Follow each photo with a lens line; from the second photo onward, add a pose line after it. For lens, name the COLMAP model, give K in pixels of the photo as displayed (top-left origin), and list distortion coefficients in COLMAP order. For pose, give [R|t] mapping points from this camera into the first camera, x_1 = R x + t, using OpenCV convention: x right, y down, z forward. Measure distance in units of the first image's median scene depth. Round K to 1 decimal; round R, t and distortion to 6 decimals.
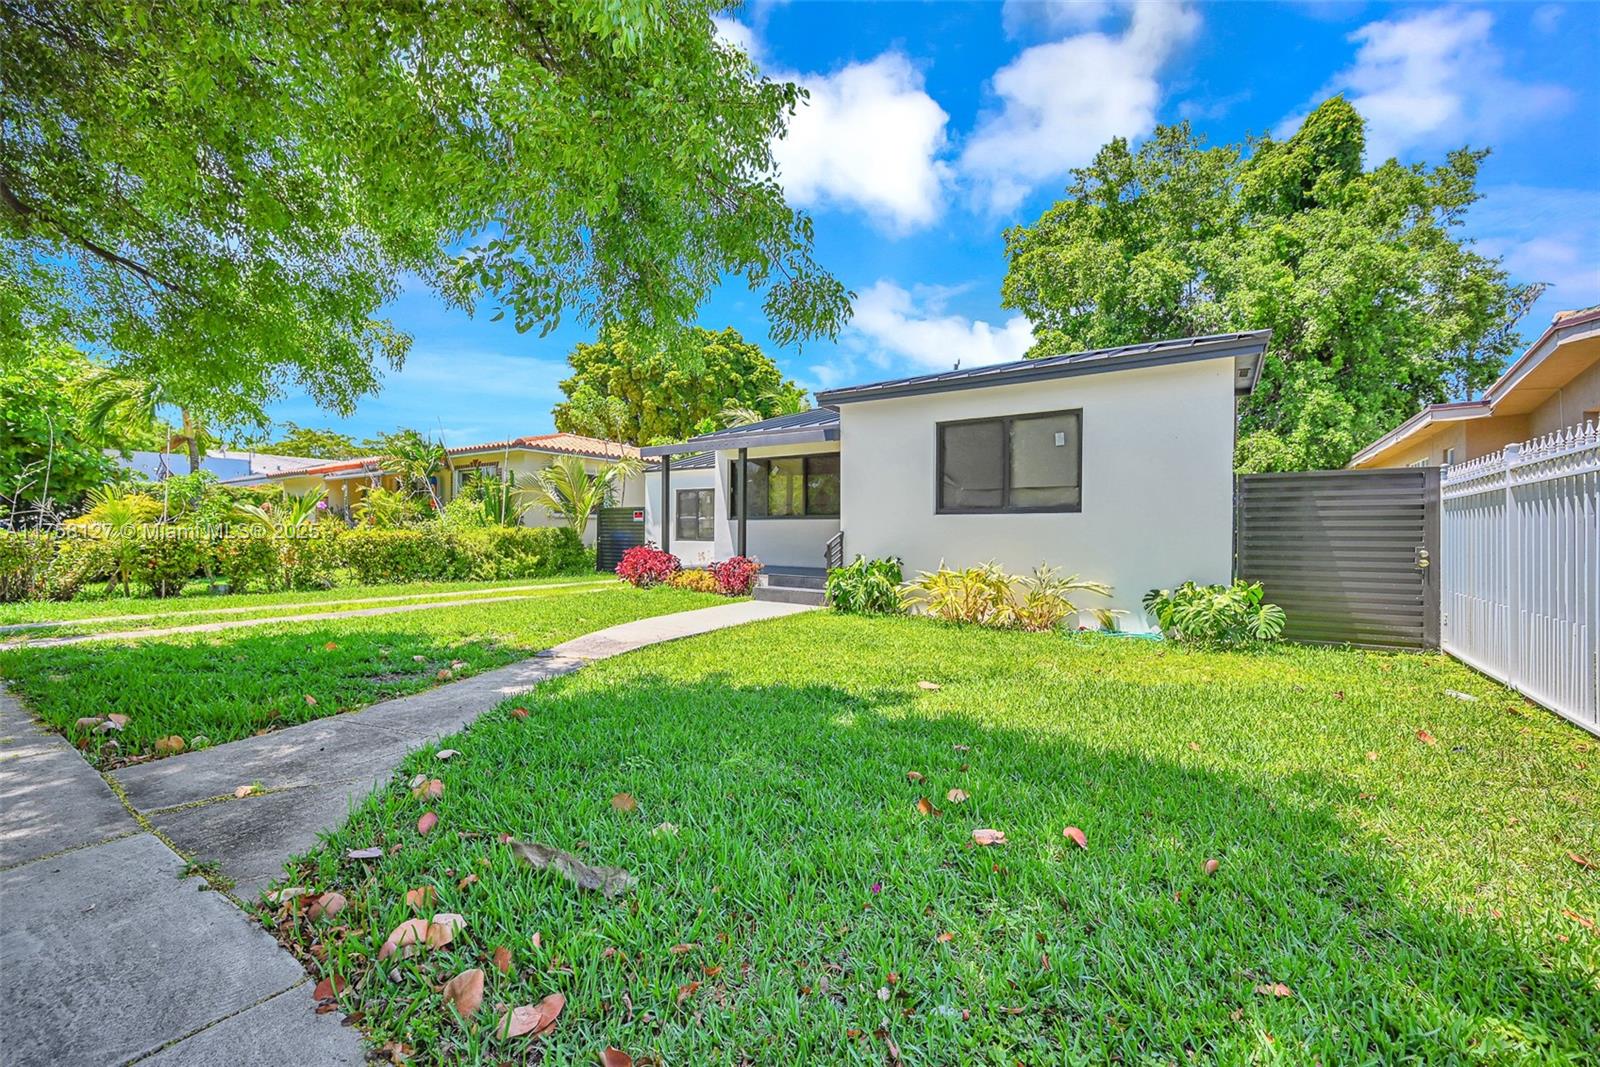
lens RADIAL K [[650.2, 0, 796.8], [0, 650.2, 529.3], [0, 0, 1]] dist [-0.000059, 0.000289]
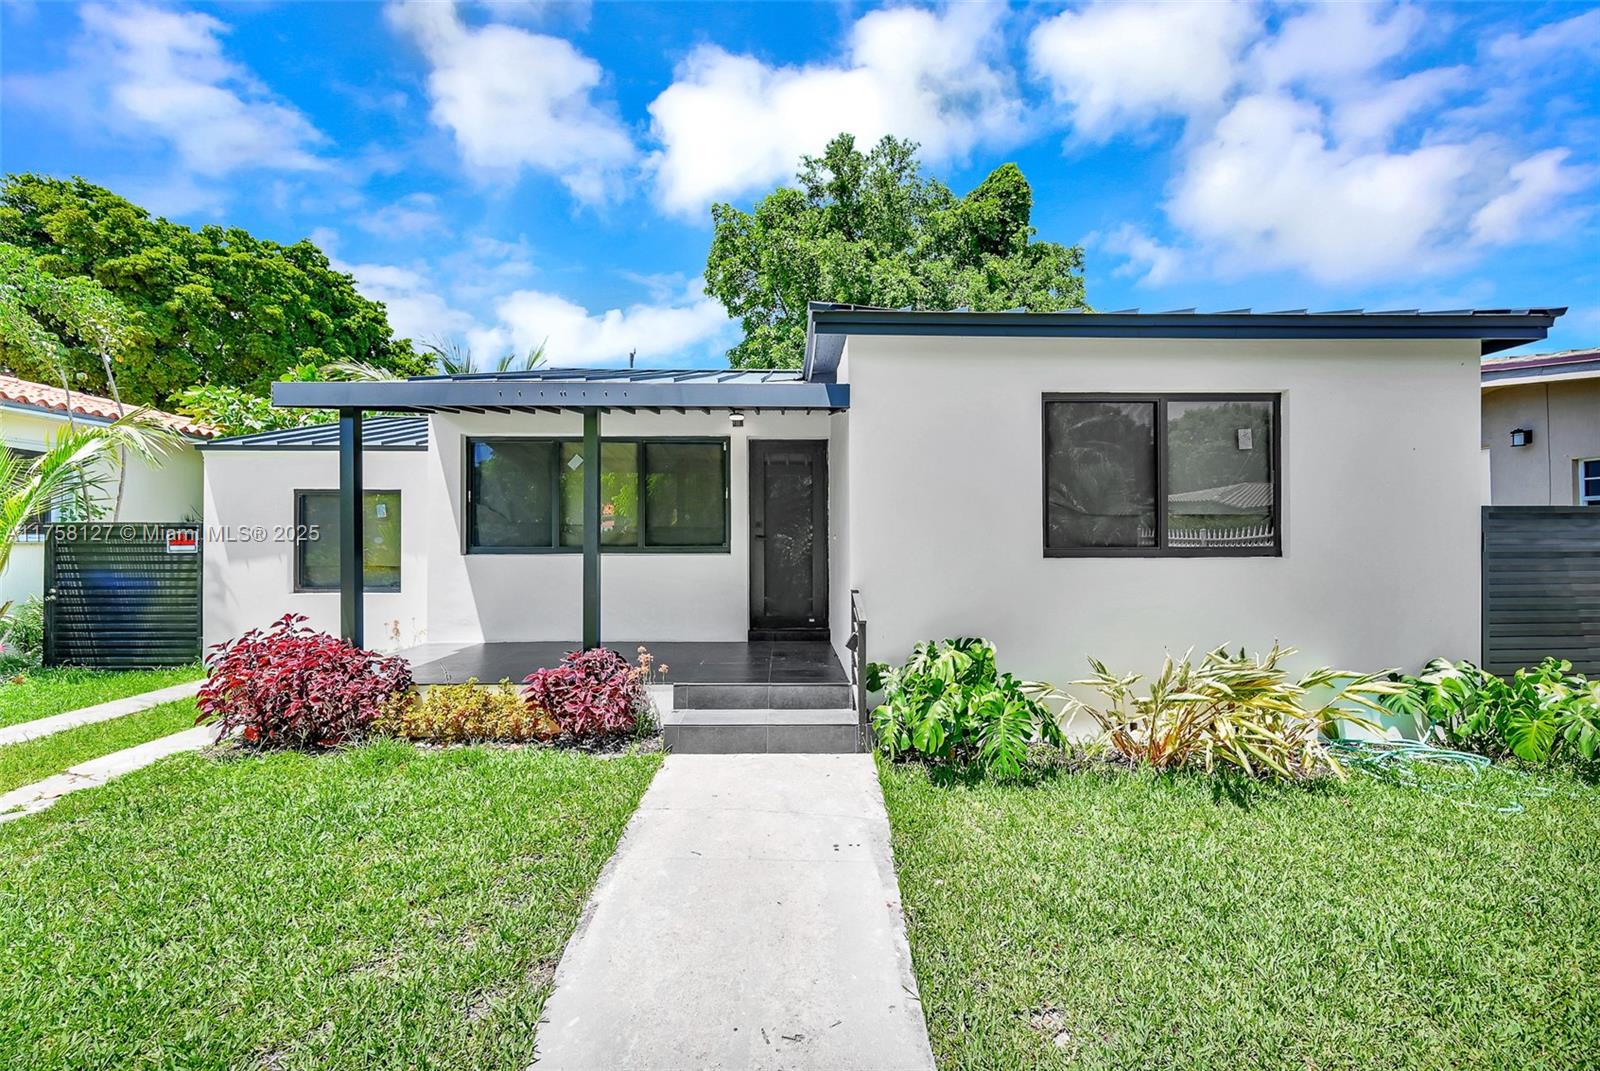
lens RADIAL K [[662.6, 0, 800.0], [0, 662.6, 535.5], [0, 0, 1]] dist [0.000952, 0.000286]
pose [[0.821576, 0.004354, 0.570082, -0.105972], [-0.000060, 0.999971, -0.007551, -0.014800], [-0.570099, 0.006169, 0.821553, 0.252459]]
